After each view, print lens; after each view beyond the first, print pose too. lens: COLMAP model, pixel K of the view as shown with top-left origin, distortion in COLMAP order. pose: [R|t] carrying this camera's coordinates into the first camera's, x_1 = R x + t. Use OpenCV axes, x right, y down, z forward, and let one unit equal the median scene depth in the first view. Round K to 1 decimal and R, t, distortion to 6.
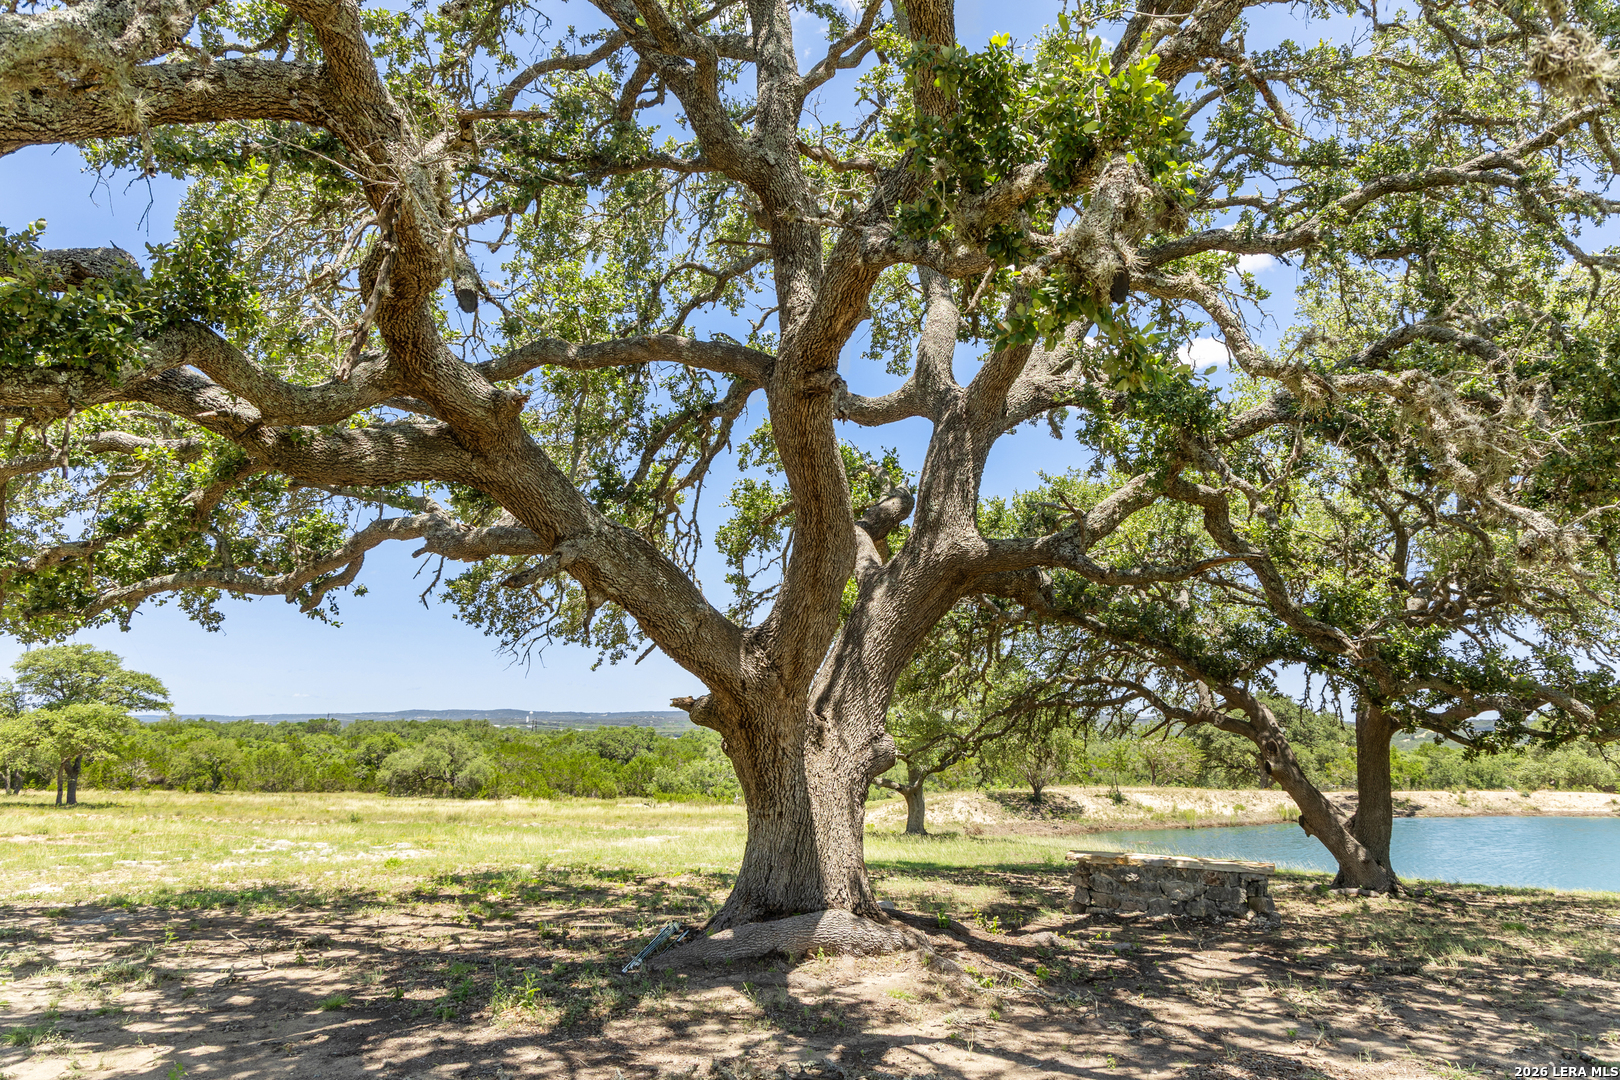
lens RADIAL K [[1131.6, 0, 811.2], [0, 1131.6, 546.8], [0, 0, 1]] dist [0.022912, -0.000805]
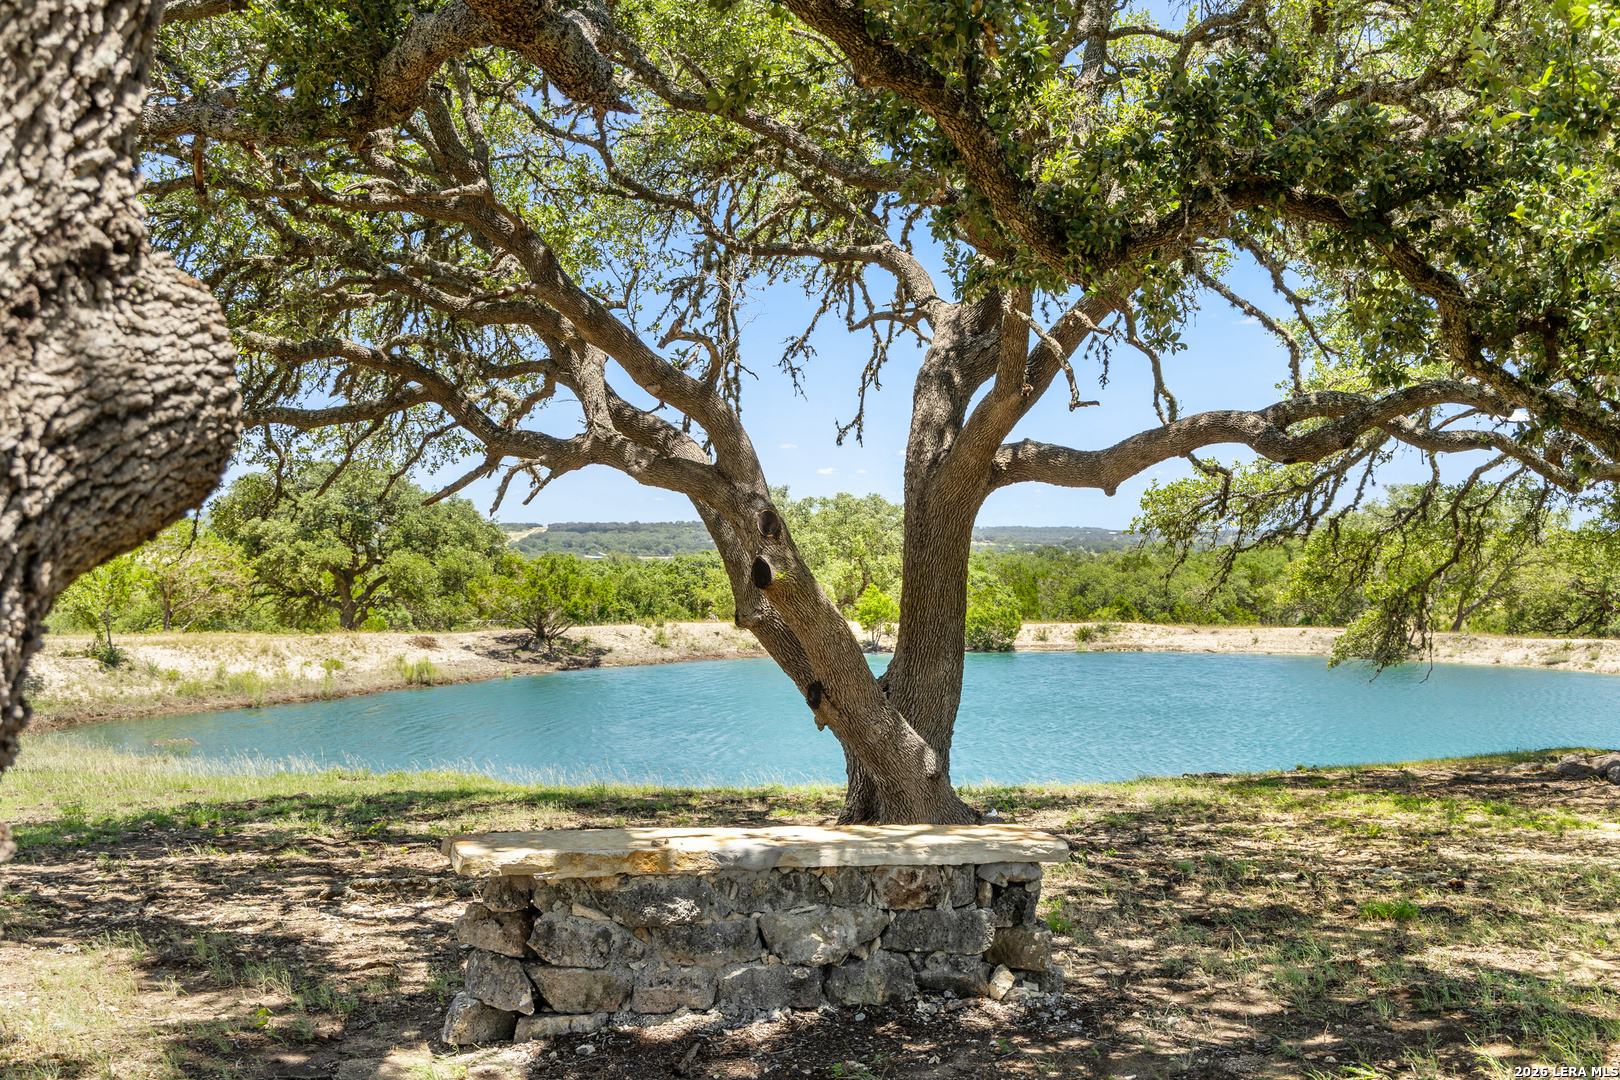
lens RADIAL K [[1906.1, 0, 810.0], [0, 1906.1, 540.0], [0, 0, 1]] dist [-0.006441, -0.010876]
pose [[0.793604, -0.000805, 0.608435, -0.002556], [-0.095996, 0.987309, 0.126517, 0.079712], [-0.600815, -0.158811, 0.783454, 0.382593]]
